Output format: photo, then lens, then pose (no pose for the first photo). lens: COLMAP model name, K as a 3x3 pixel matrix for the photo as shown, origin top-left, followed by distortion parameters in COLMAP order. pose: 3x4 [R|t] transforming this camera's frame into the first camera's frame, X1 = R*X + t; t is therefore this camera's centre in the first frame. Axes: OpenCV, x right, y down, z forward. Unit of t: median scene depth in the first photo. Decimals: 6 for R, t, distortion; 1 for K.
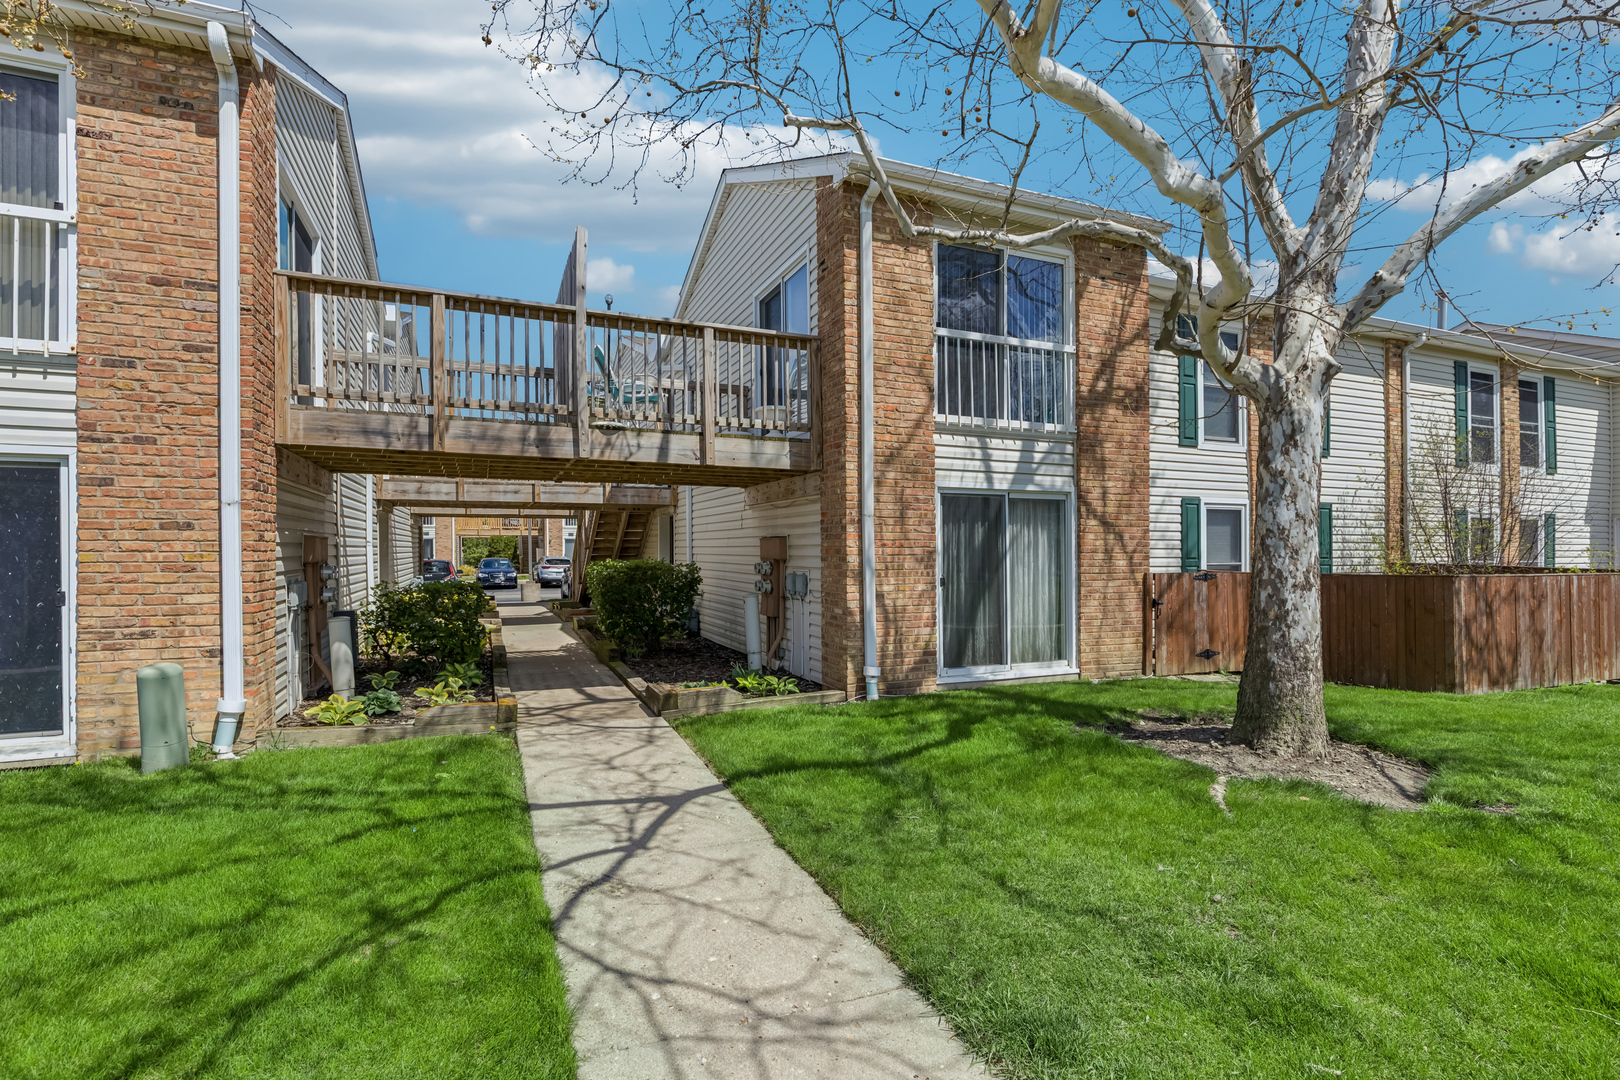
lens RADIAL K [[783.9, 0, 811.9], [0, 783.9, 544.8], [0, 0, 1]] dist [0.000214, -0.000033]
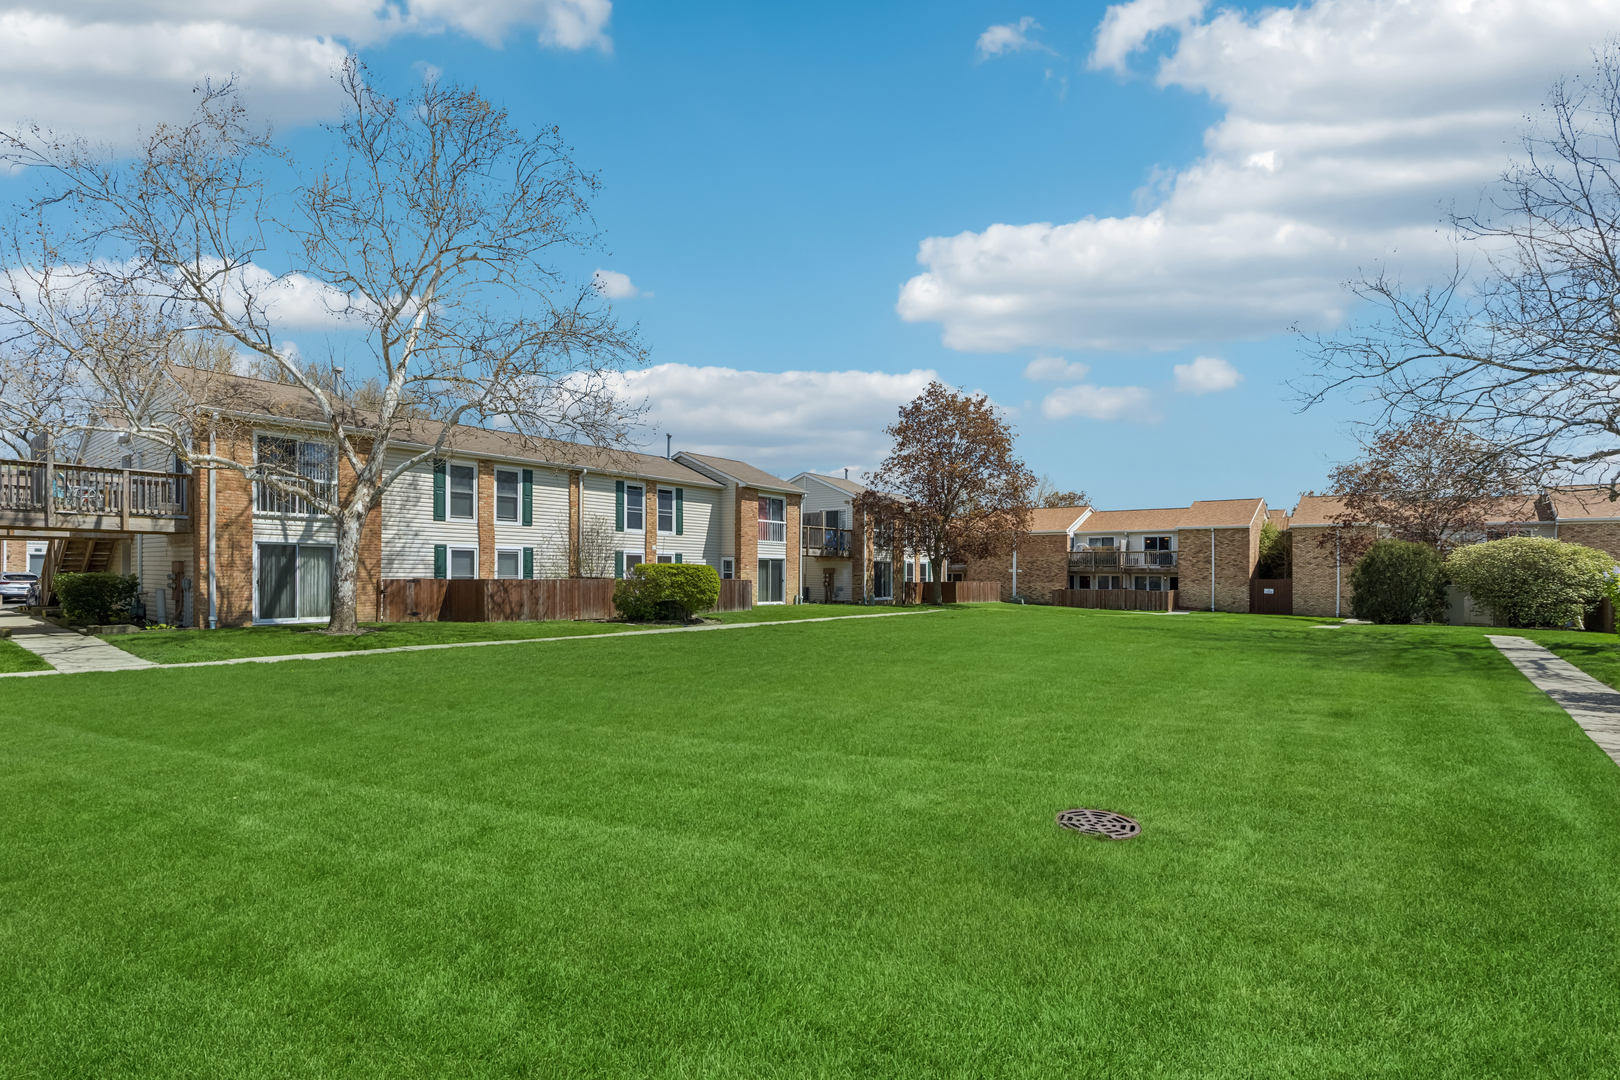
lens RADIAL K [[746.7, 0, 796.2], [0, 746.7, 561.6], [0, 0, 1]] dist [0.003482, 0.000072]
pose [[0.880374, 0.012734, 0.474110, 0.498927], [-0.010718, 0.999918, -0.006953, -0.013757], [-0.474160, 0.001039, 0.880438, -1.657914]]
